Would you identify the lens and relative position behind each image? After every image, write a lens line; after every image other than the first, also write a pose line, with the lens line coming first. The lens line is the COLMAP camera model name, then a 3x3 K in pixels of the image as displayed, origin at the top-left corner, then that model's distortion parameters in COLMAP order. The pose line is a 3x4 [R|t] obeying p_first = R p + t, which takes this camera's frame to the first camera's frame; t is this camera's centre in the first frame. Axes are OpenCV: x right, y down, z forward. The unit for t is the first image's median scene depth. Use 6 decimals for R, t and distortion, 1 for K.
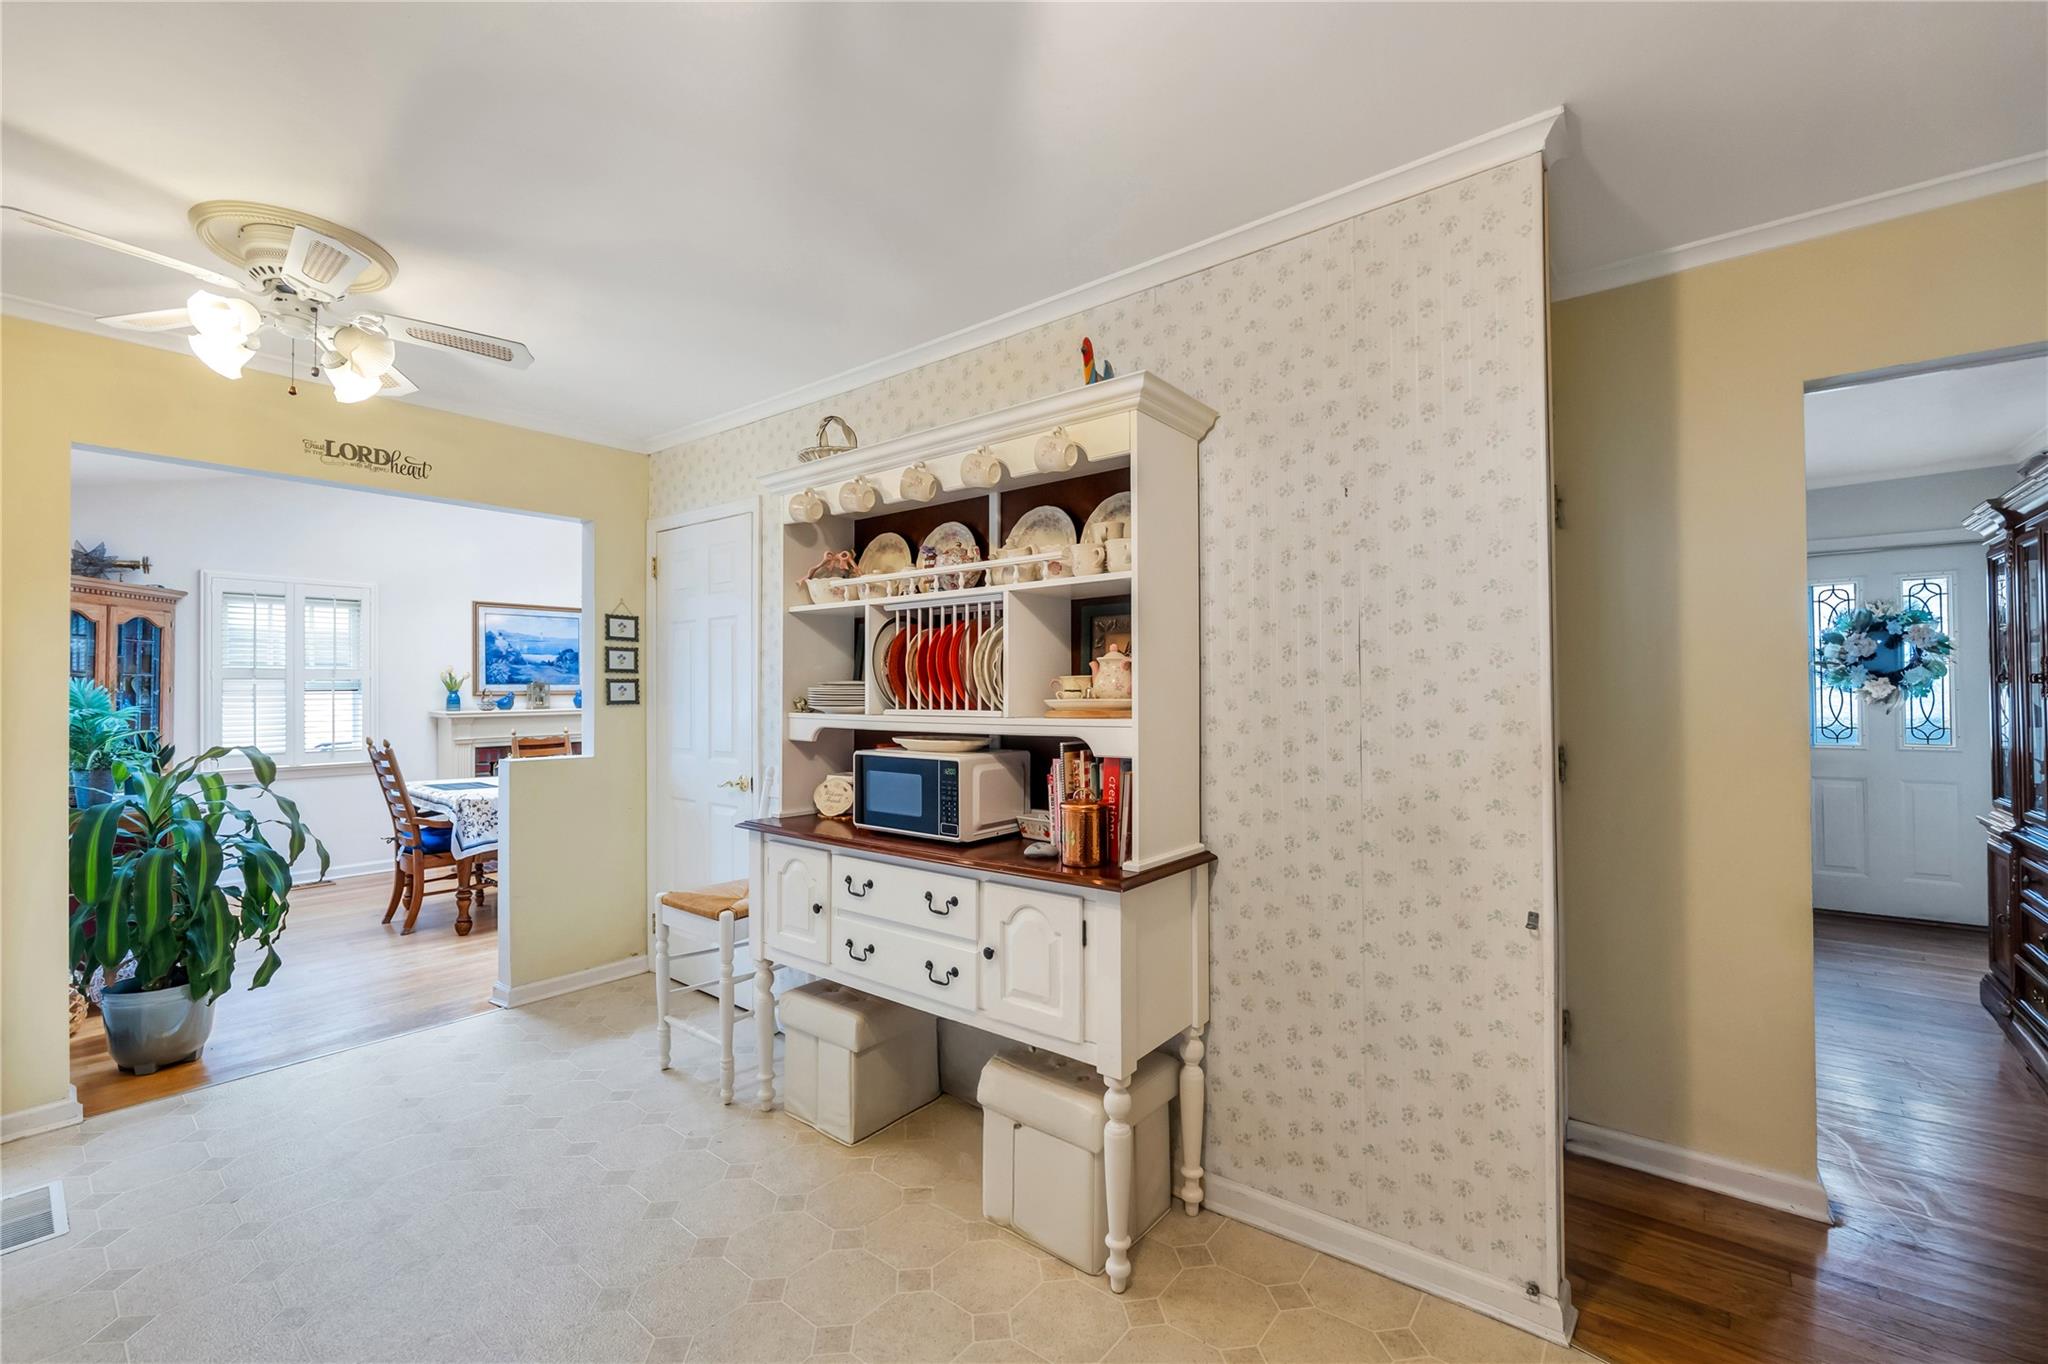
lens RADIAL K [[841.9, 0, 1026.3], [0, 841.9, 682.9], [0, 0, 1]] dist [-0.012127, 0.000949]
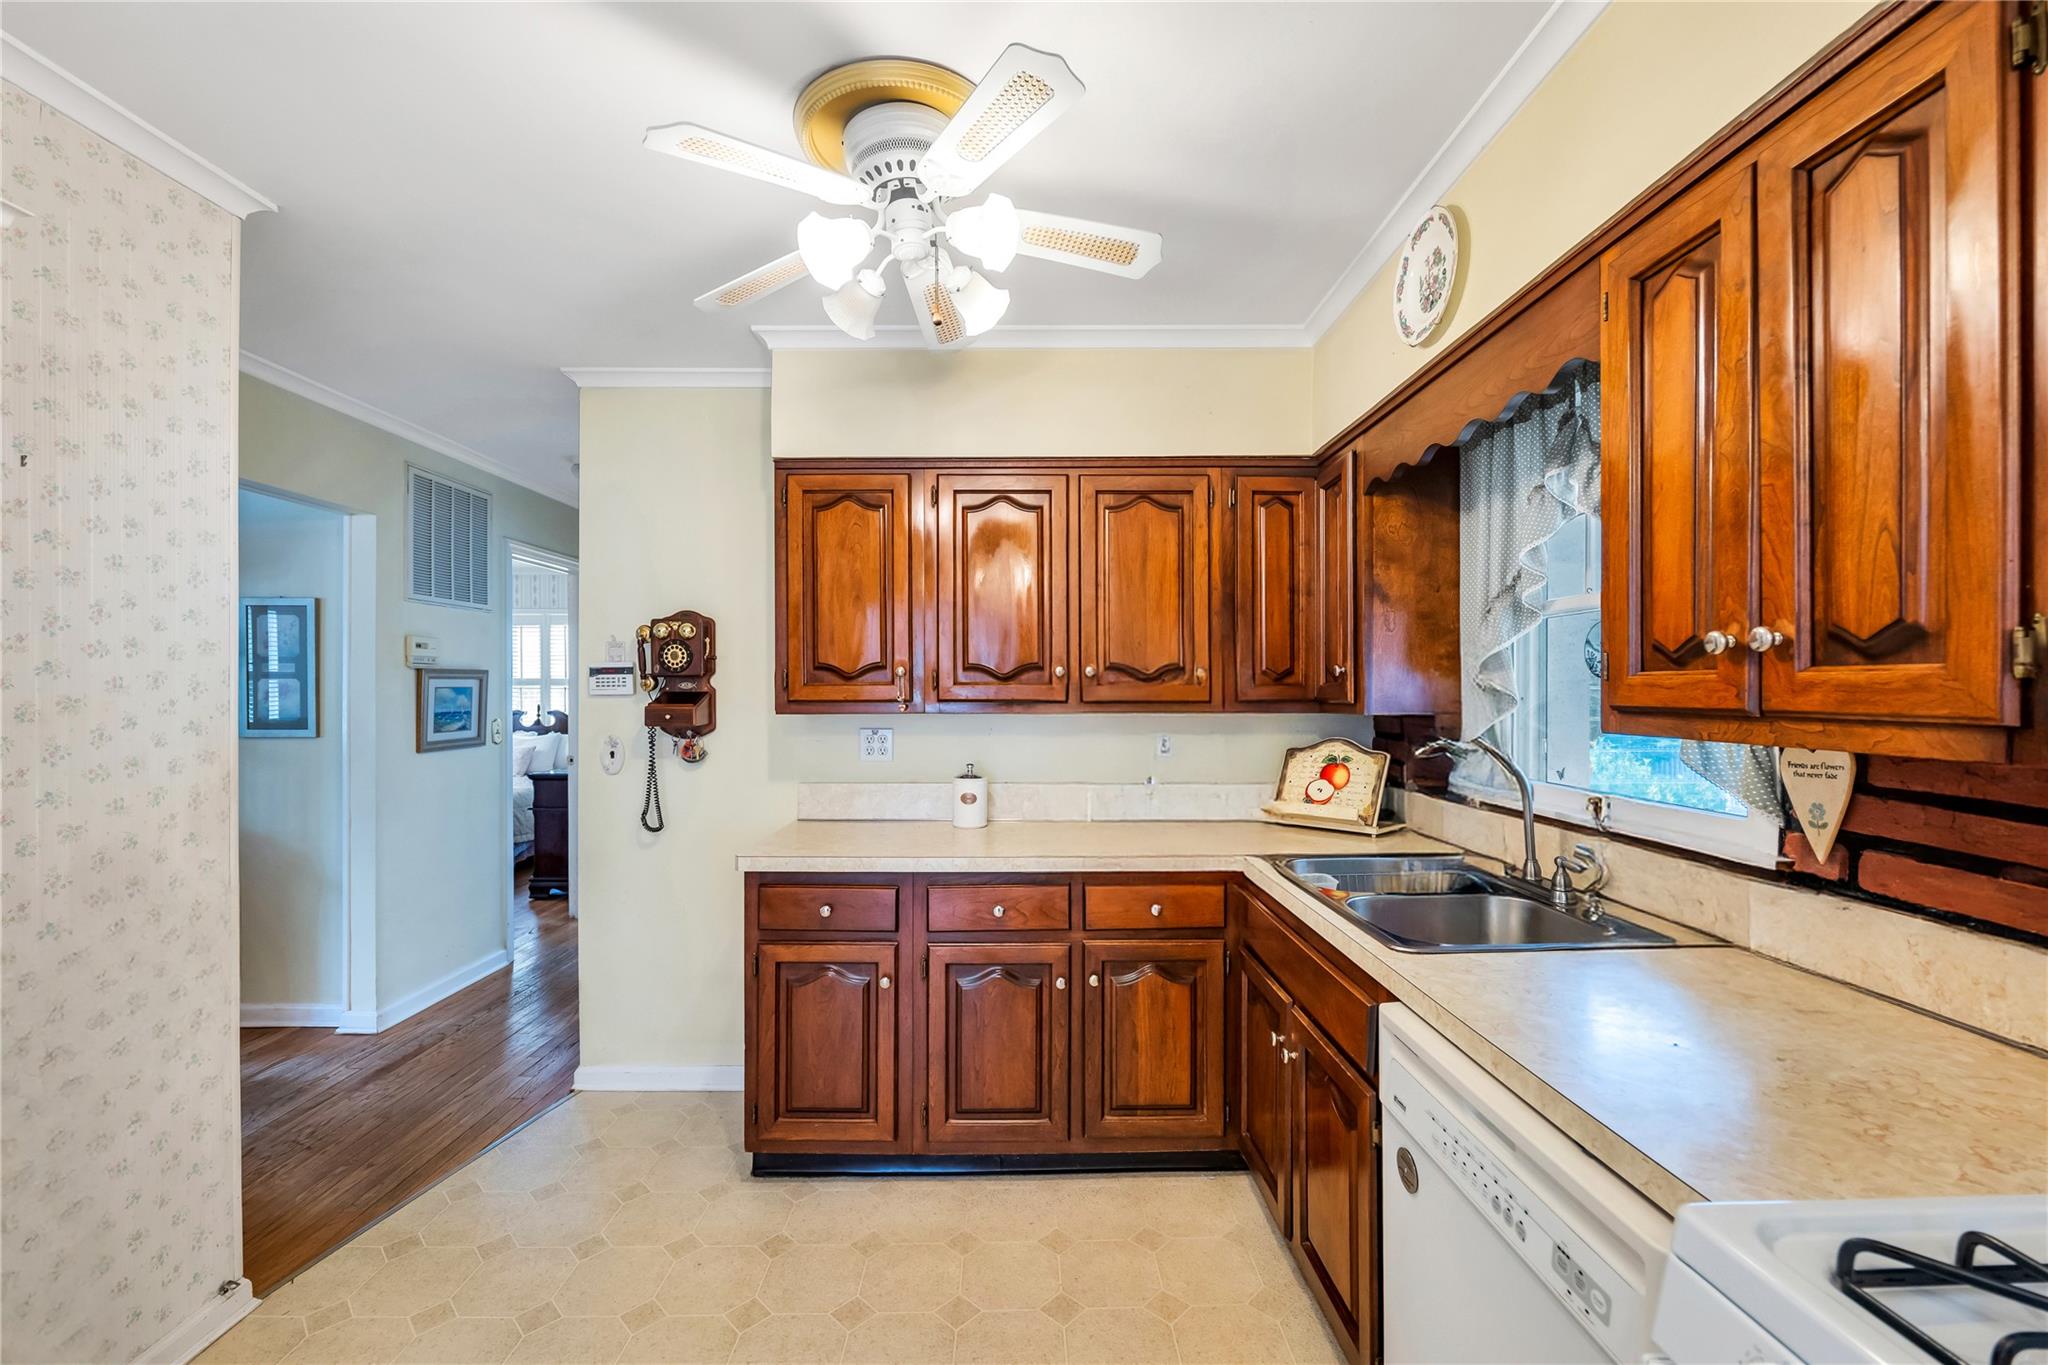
lens RADIAL K [[841.9, 0, 1027.1], [0, 841.9, 693.6], [0, 0, 1]] dist [-0.012127, 0.000949]
pose [[-0.630000, 0.002004, 0.776592, -0.499991], [-0.001167, 0.999993, -0.003526, -0.013478], [-0.776594, -0.003128, -0.629994, 0.518087]]
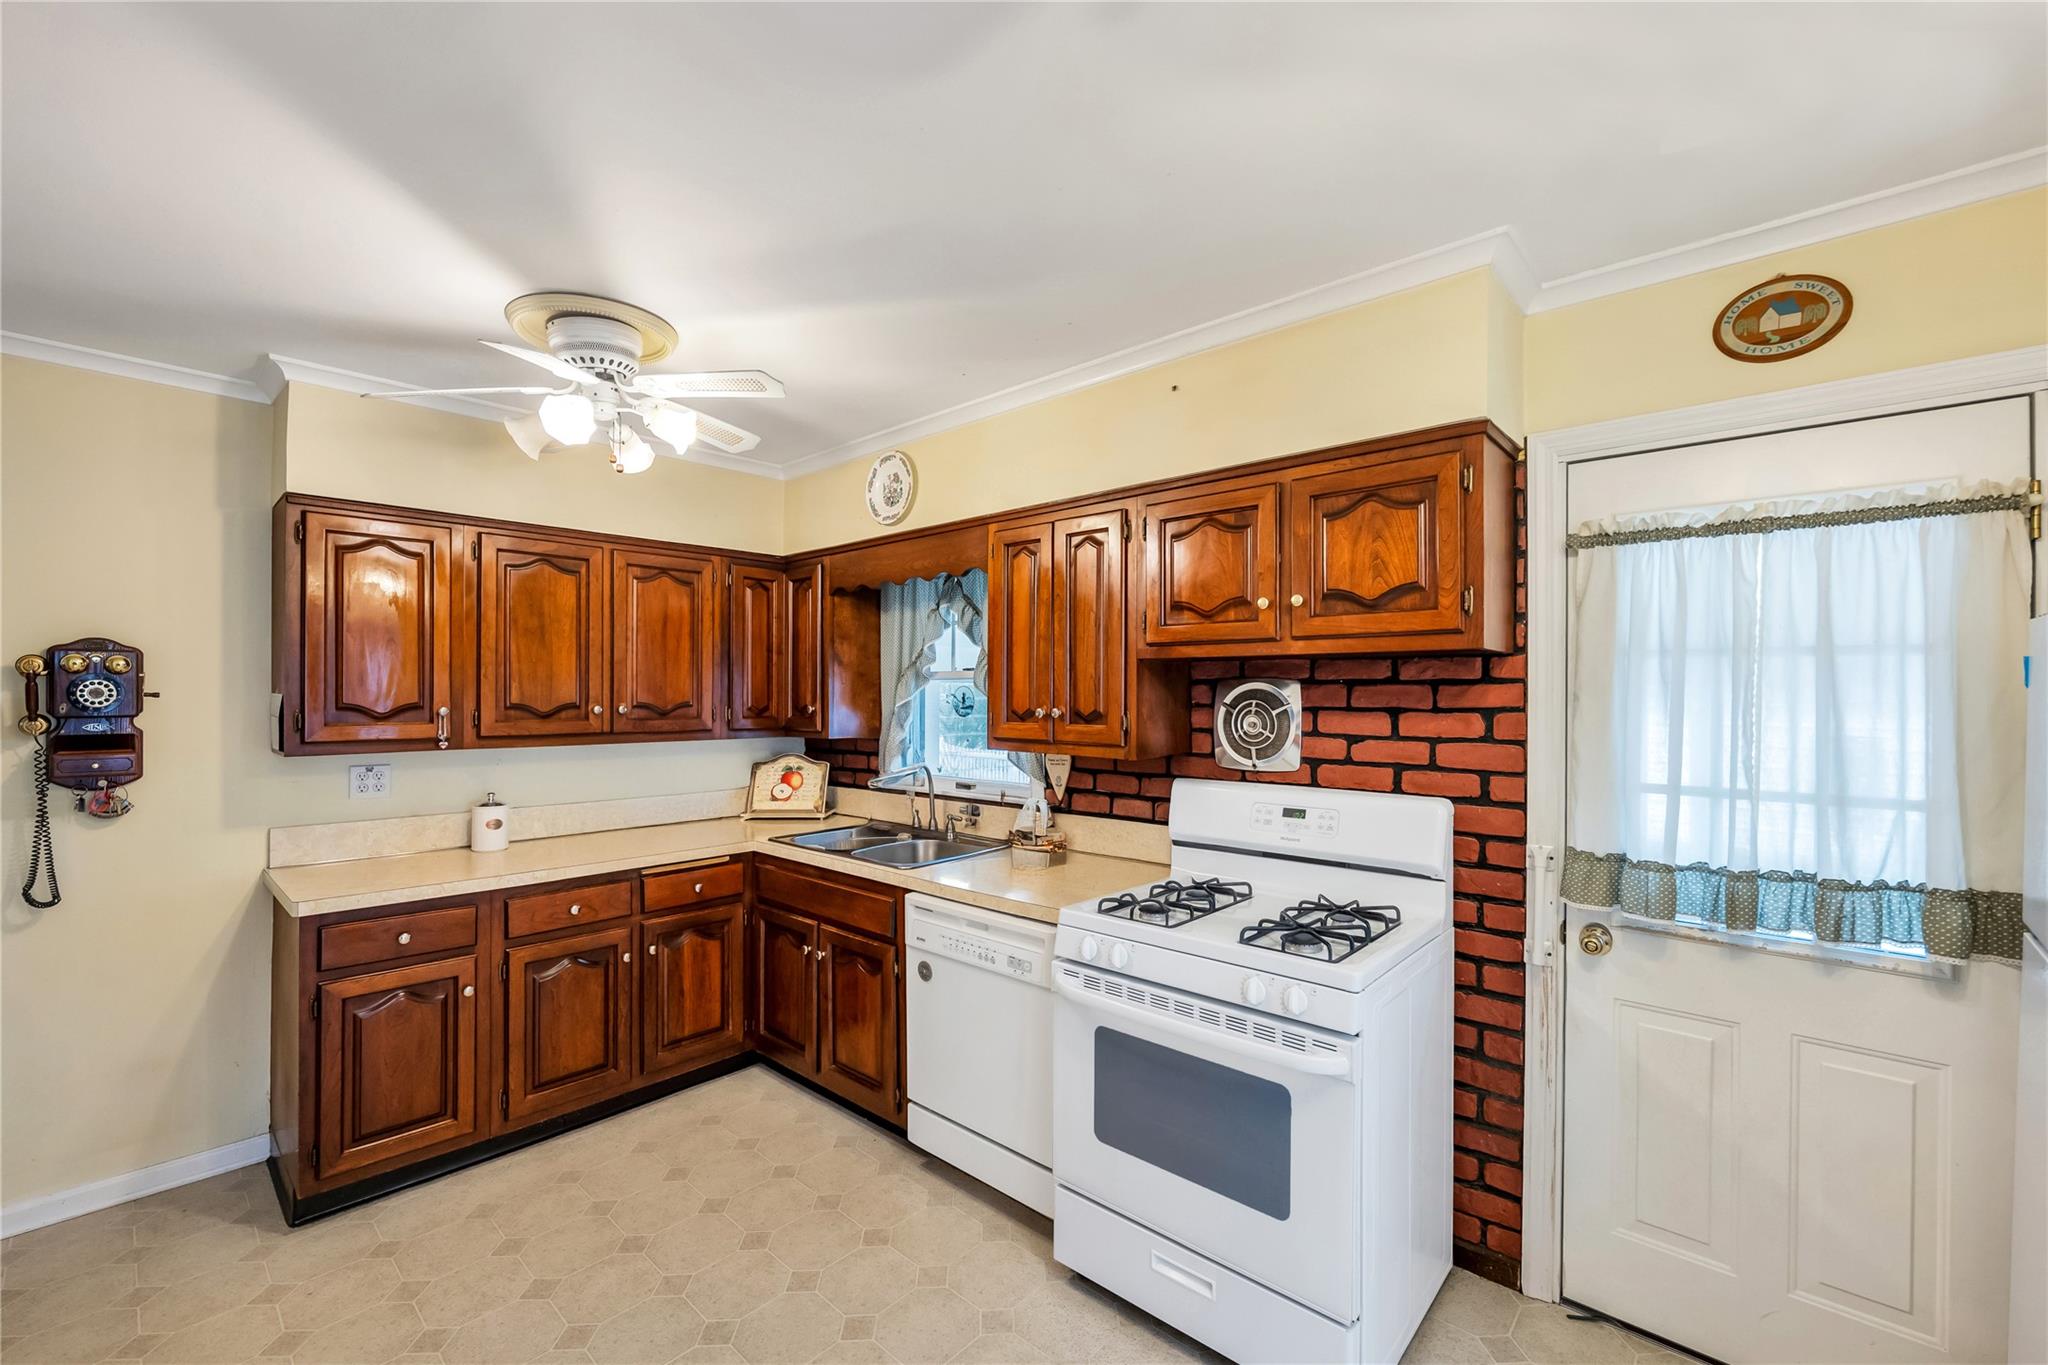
lens RADIAL K [[841.9, 0, 1032.9], [0, 841.9, 696.2], [0, 0, 1]] dist [-0.012127, 0.000949]
pose [[-0.998071, 0.000923, 0.062080, -0.455158], [0.000585, 0.999985, -0.005465, -0.050637], [-0.062084, -0.005419, -0.998056, 0.959501]]
